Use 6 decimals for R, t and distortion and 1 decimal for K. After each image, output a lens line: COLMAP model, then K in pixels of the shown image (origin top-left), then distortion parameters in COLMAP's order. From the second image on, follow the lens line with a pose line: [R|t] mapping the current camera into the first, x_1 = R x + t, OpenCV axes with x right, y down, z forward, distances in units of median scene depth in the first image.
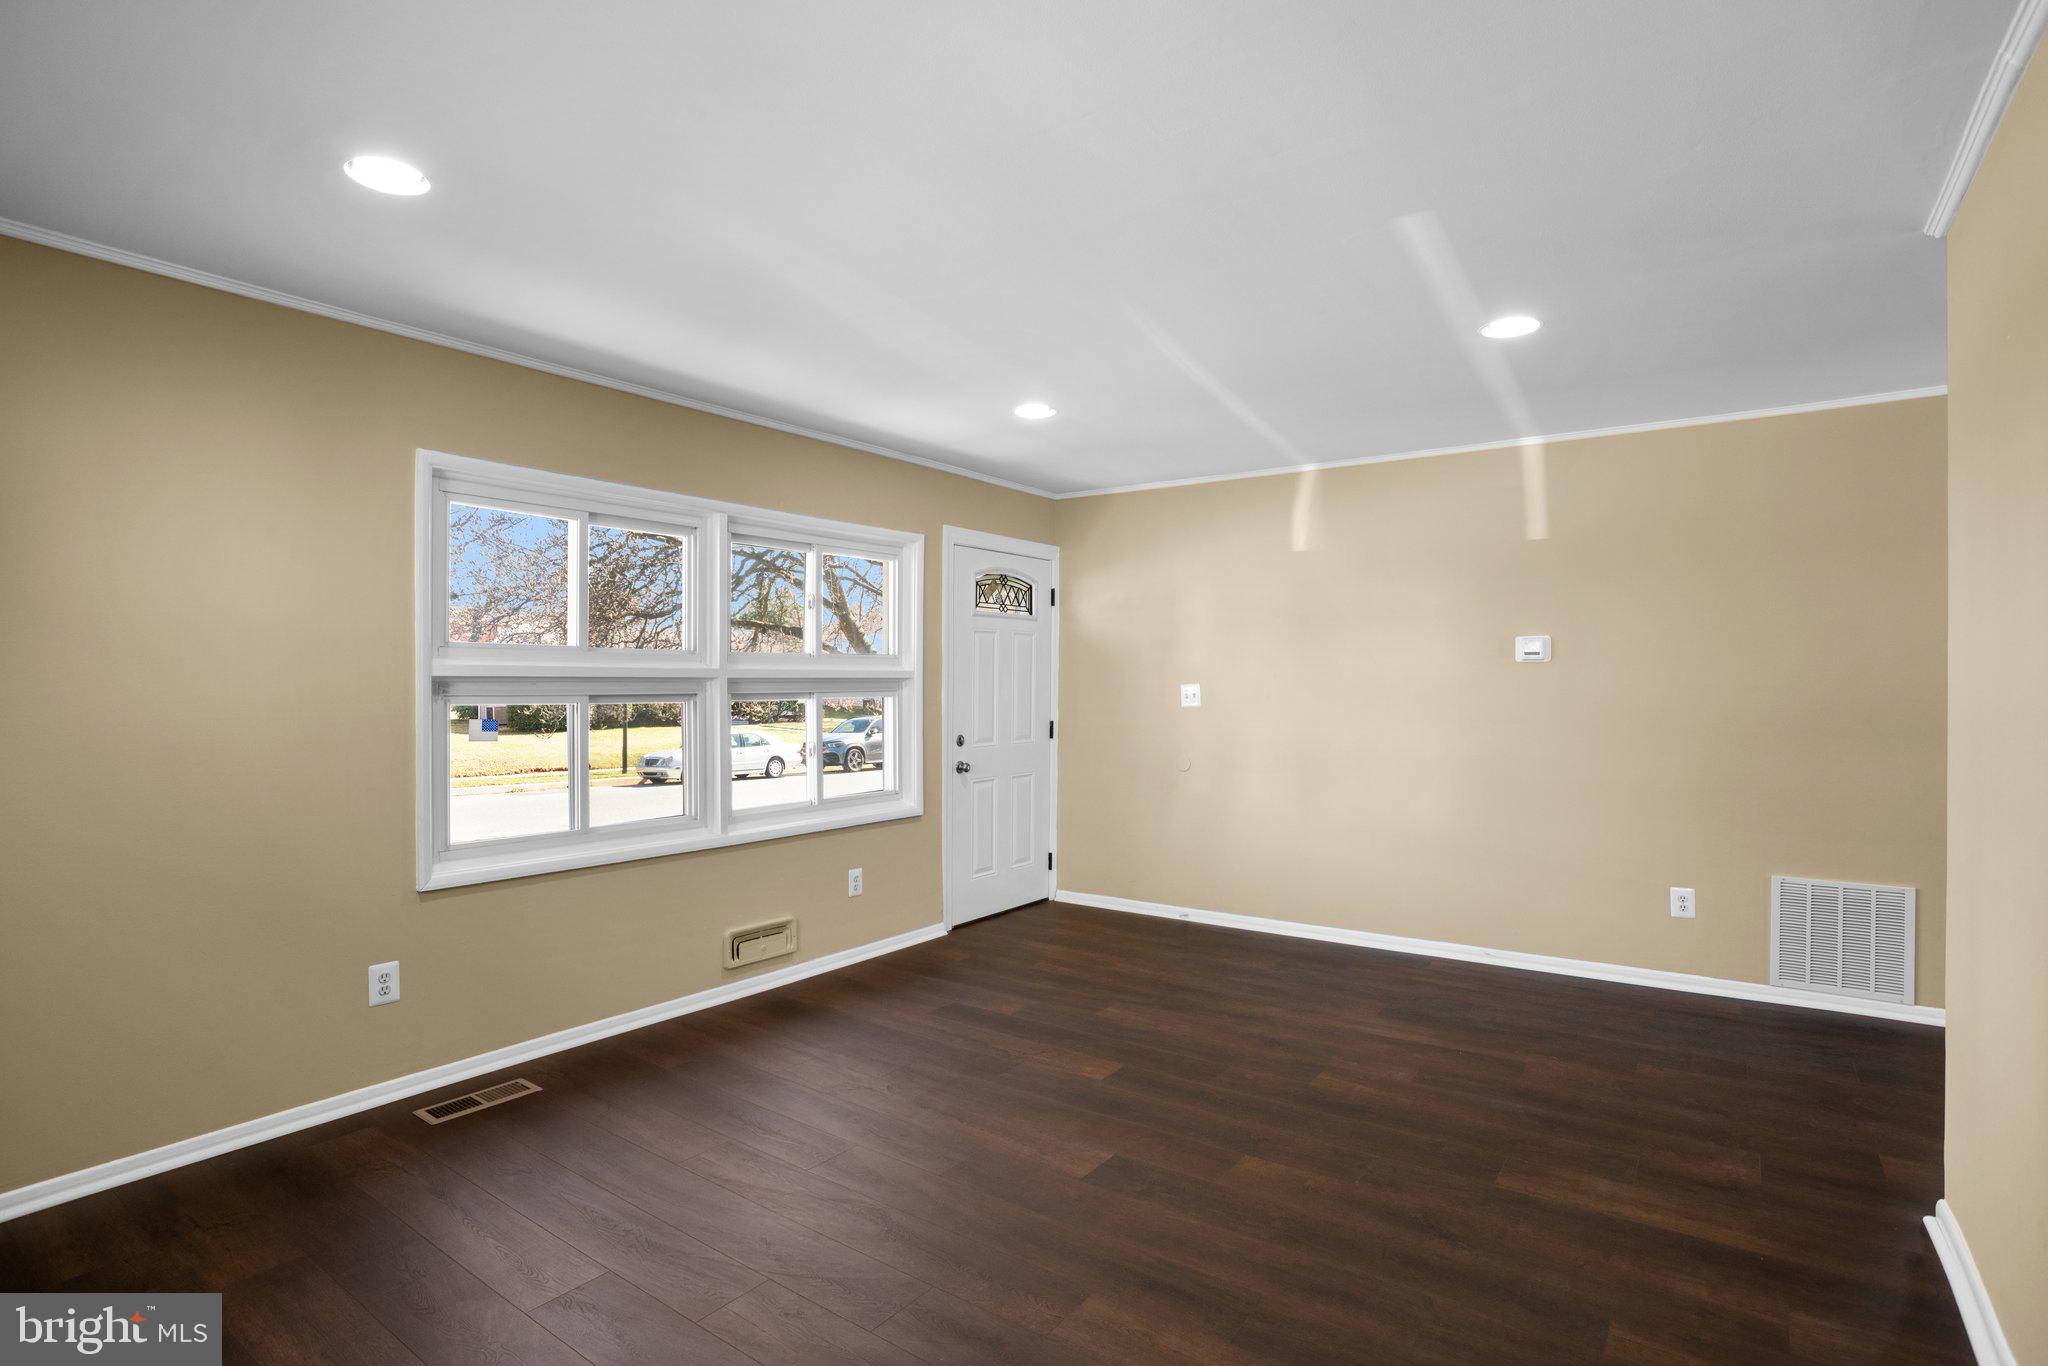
lens RADIAL K [[1019.5, 0, 1020.6], [0, 1019.5, 675.3], [0, 0, 1]] dist [-0.060398, 0.018520]
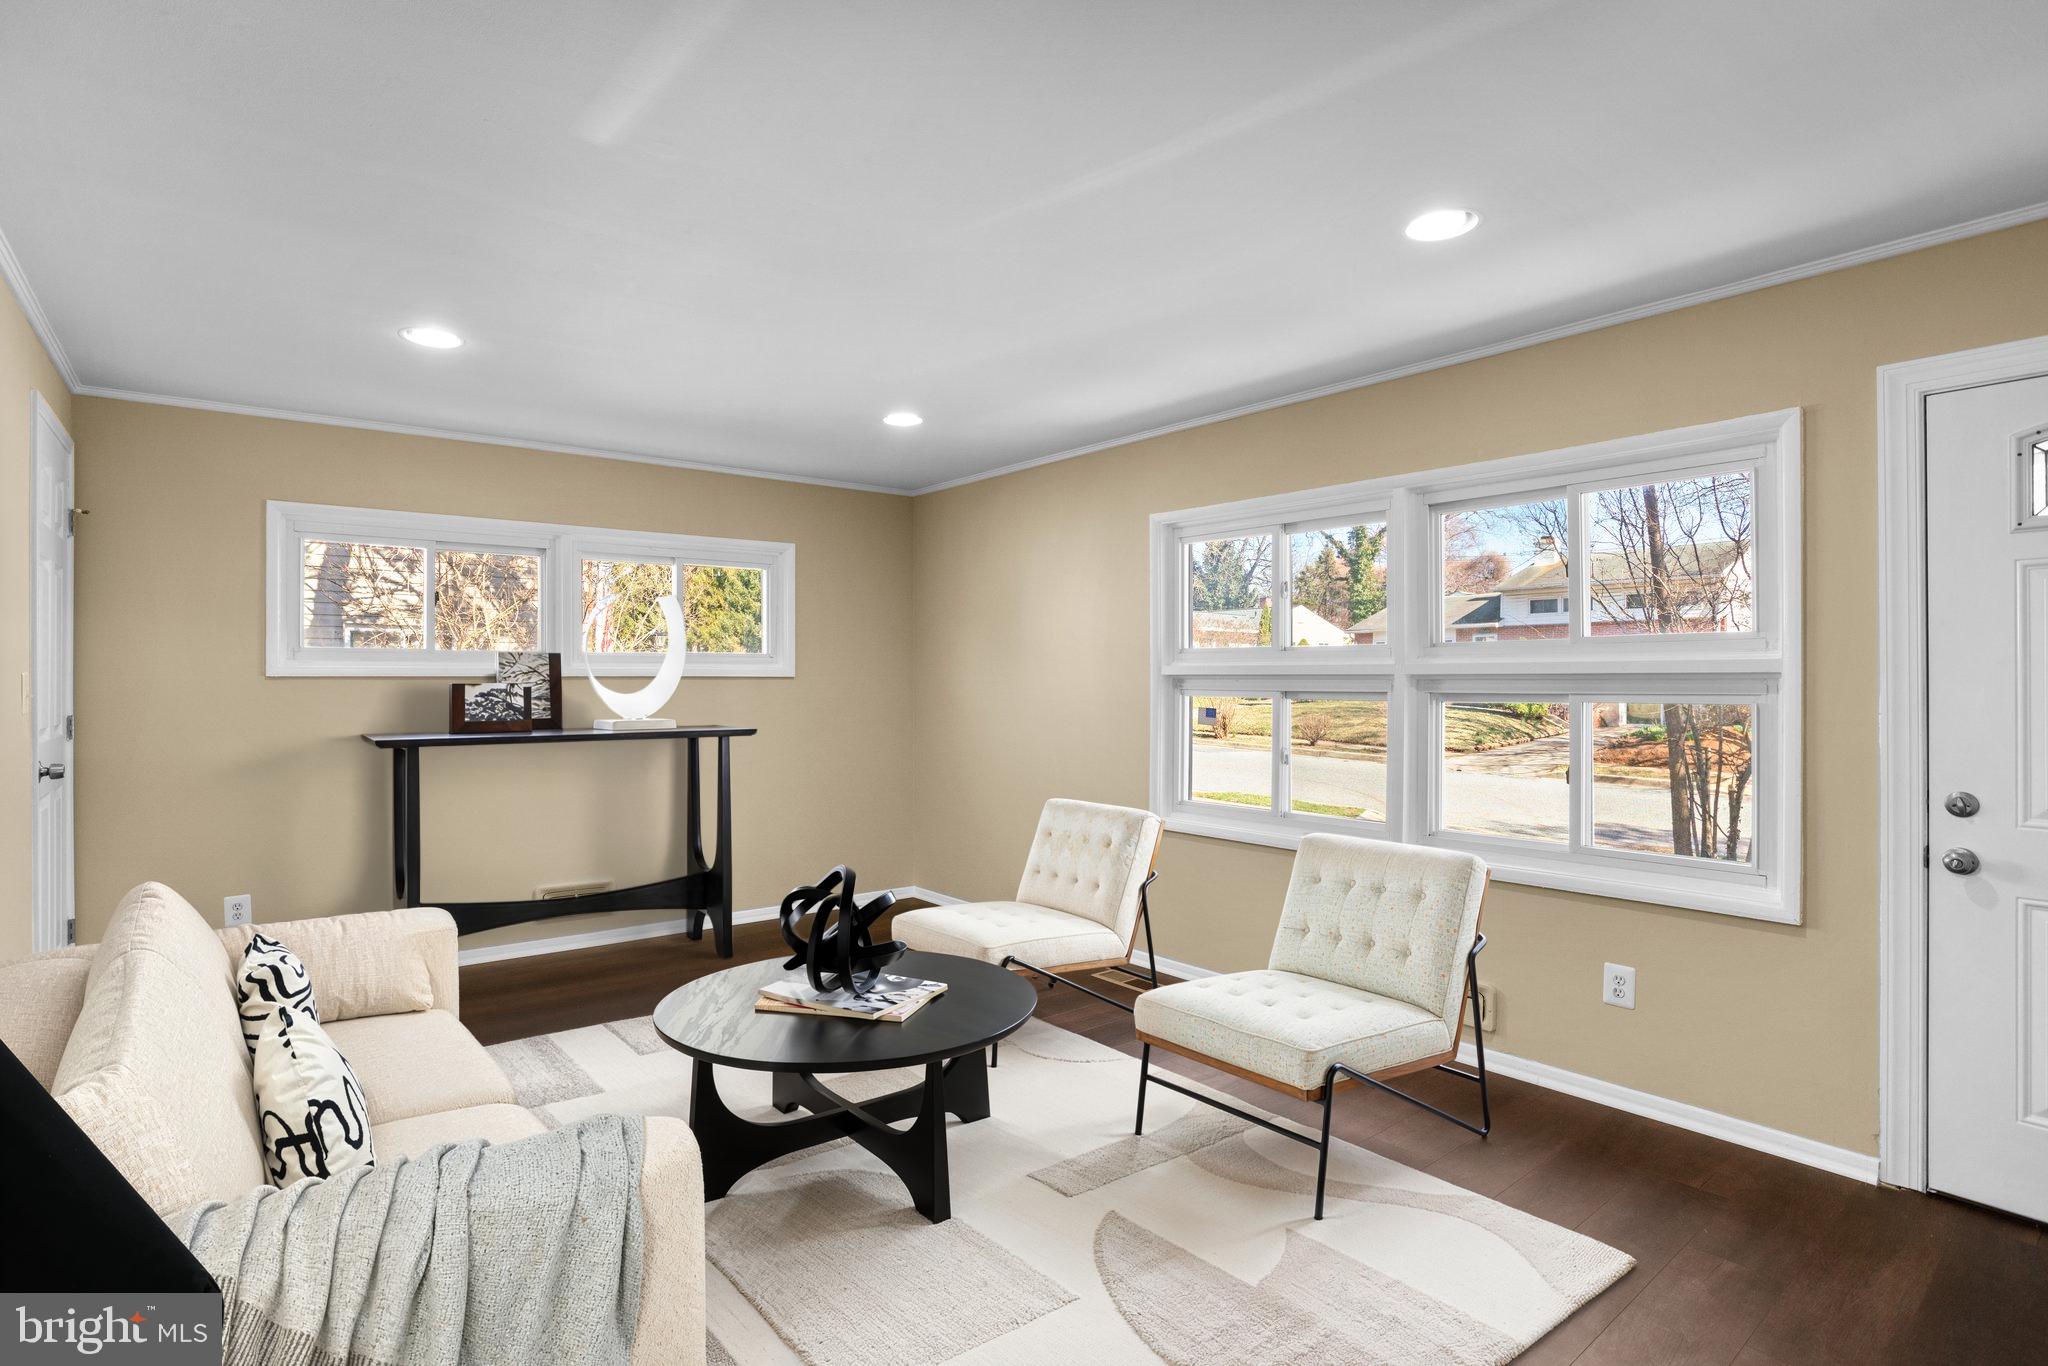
lens RADIAL K [[1019.5, 0, 1020.6], [0, 1019.5, 675.3], [0, 0, 1]] dist [-0.060398, 0.018520]
pose [[-0.264849, -0.007188, -0.964263, 0.591736], [0.001388, 0.999968, -0.007835, 0.008845], [0.964289, -0.003414, -0.264831, 0.849548]]
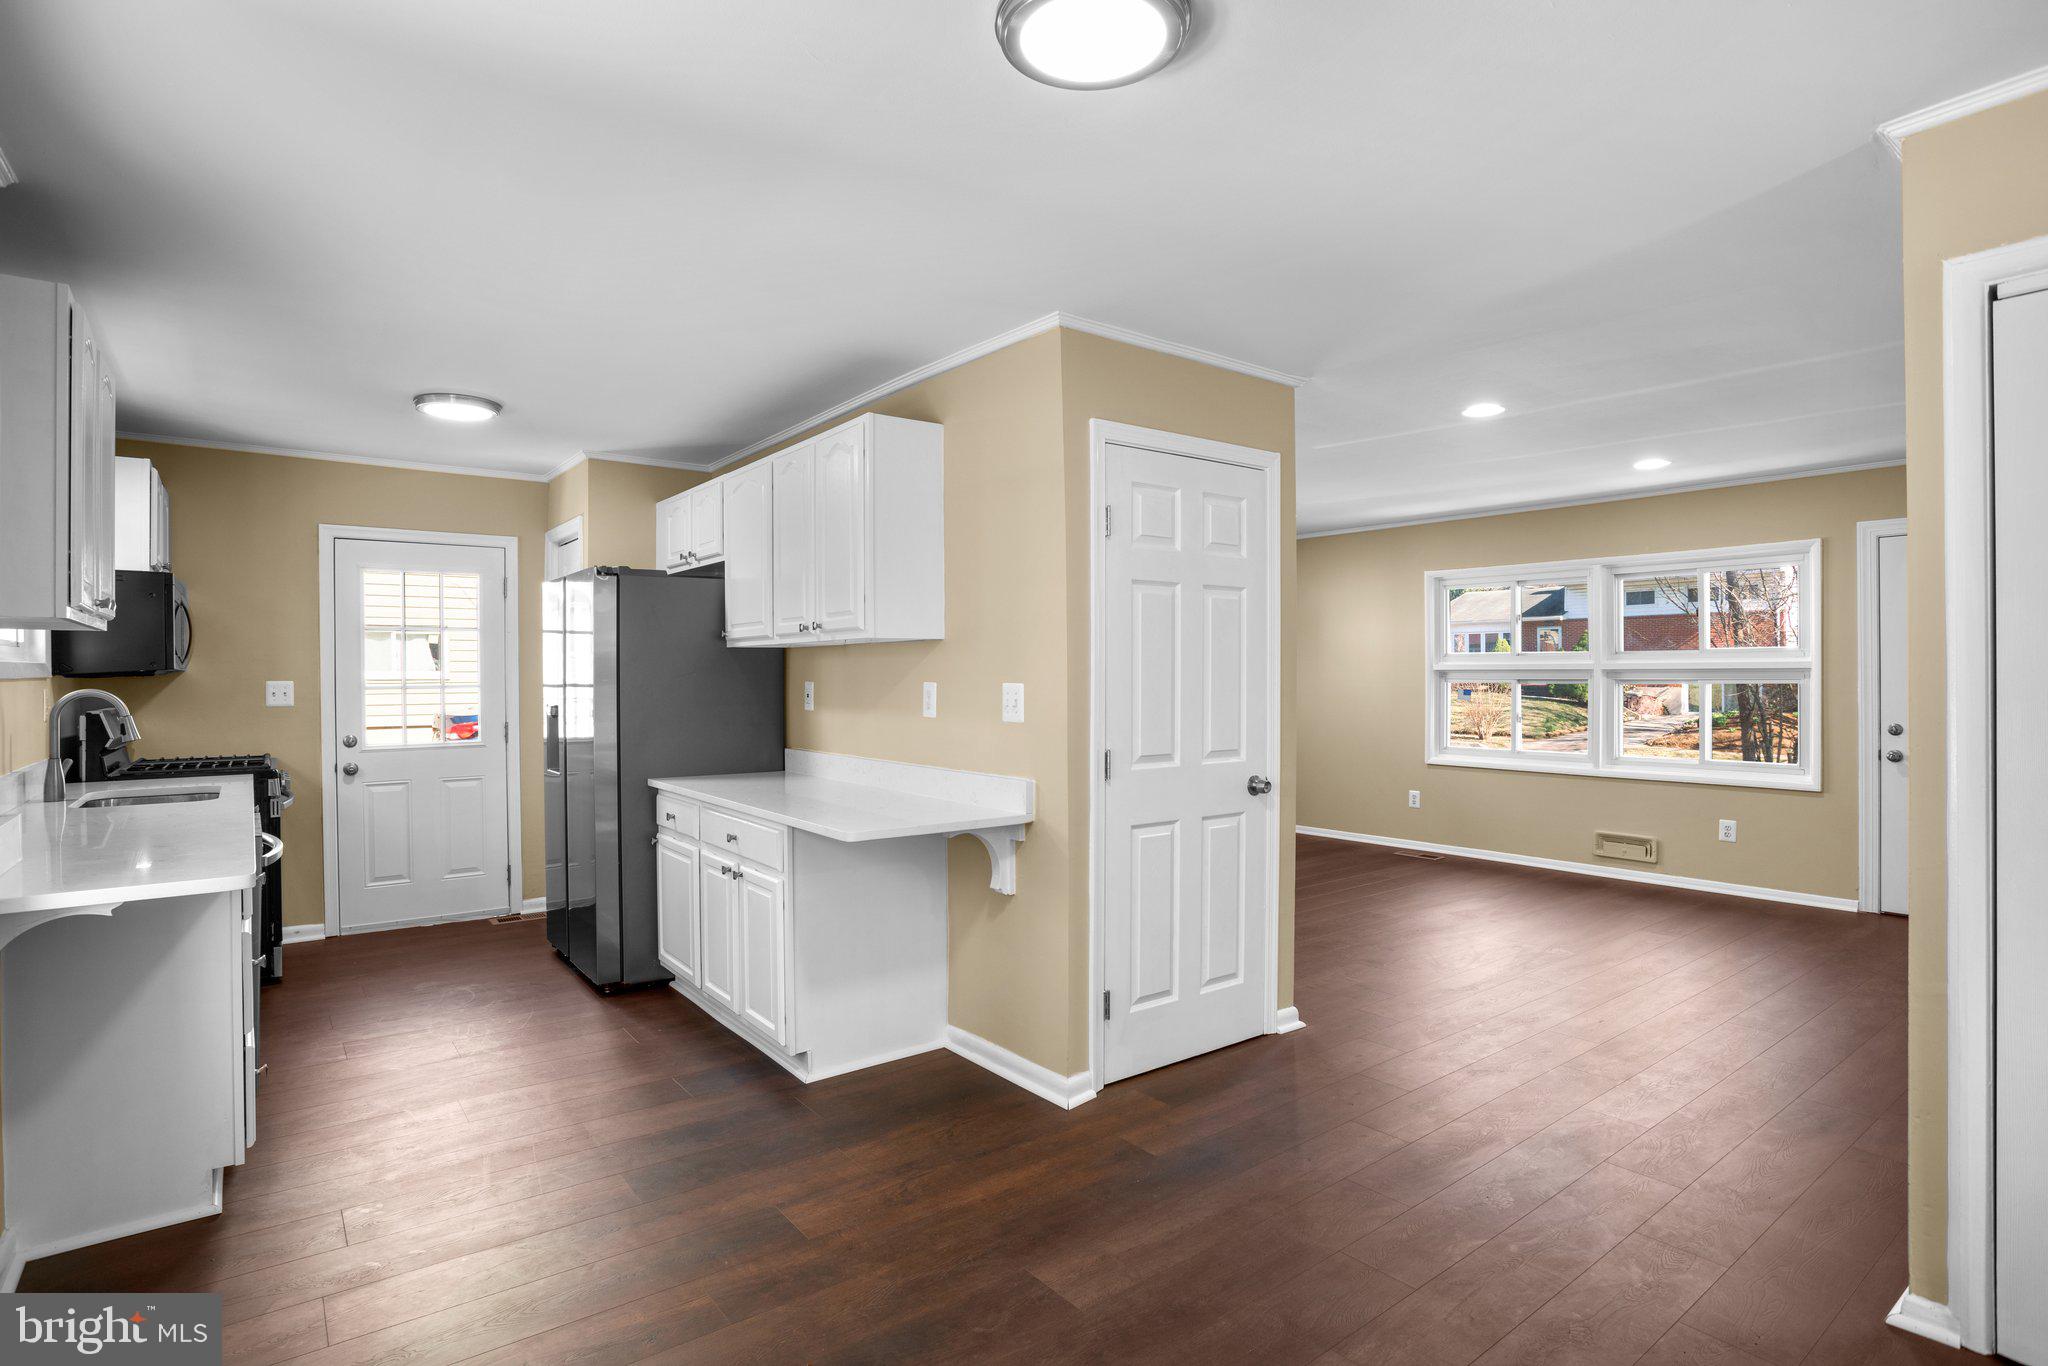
lens RADIAL K [[1031.1, 0, 1011.8], [0, 1031.1, 676.4], [0, 0, 1]] dist [-0.043076, 0.000730]
pose [[-0.302097, 0.002070, -0.953275, 1.374891], [0.006910, 0.999976, -0.000019, 0.006727], [0.953252, -0.006592, -0.302104, 0.566990]]
